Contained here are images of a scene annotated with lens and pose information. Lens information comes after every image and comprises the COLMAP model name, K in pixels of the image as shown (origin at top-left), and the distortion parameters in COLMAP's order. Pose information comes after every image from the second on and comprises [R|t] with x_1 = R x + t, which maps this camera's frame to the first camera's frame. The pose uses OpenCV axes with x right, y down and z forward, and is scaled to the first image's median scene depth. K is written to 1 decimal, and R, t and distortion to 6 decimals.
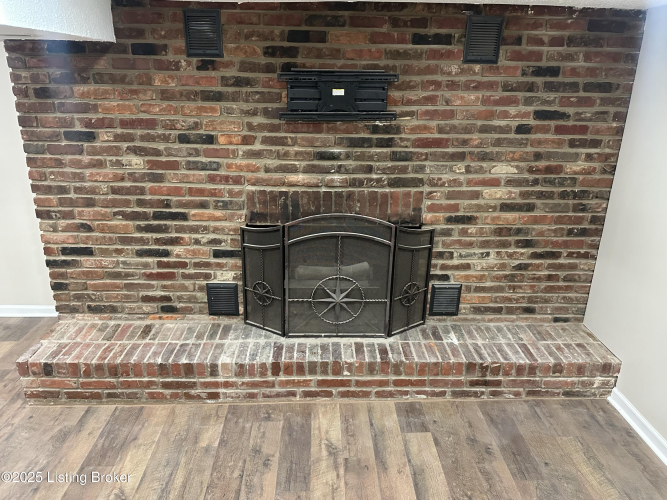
lens RADIAL K [[472.8, 0, 328.0], [0, 472.8, 244.1], [0, 0, 1]] dist [0.024340, -0.042046]
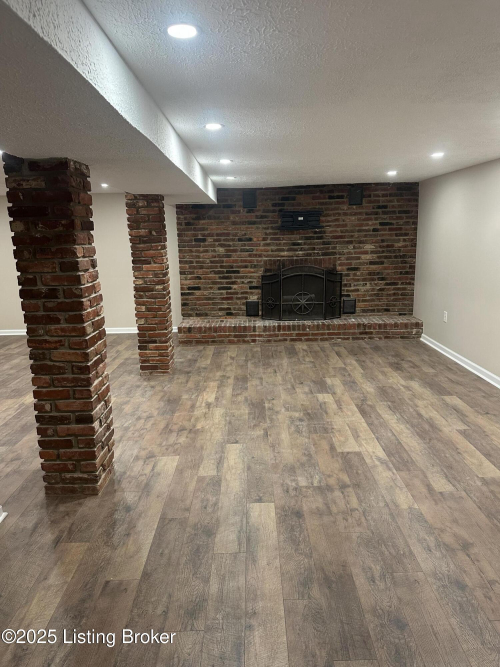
lens RADIAL K [[472.8, 0, 235.4], [0, 472.8, 346.8], [0, 0, 1]] dist [0.024340, -0.042046]
pose [[0.997787, -0.032212, -0.058165, -0.194008], [0.025673, 0.993616, -0.109857, 0.614084], [0.061332, 0.108120, 0.992244, -1.430796]]
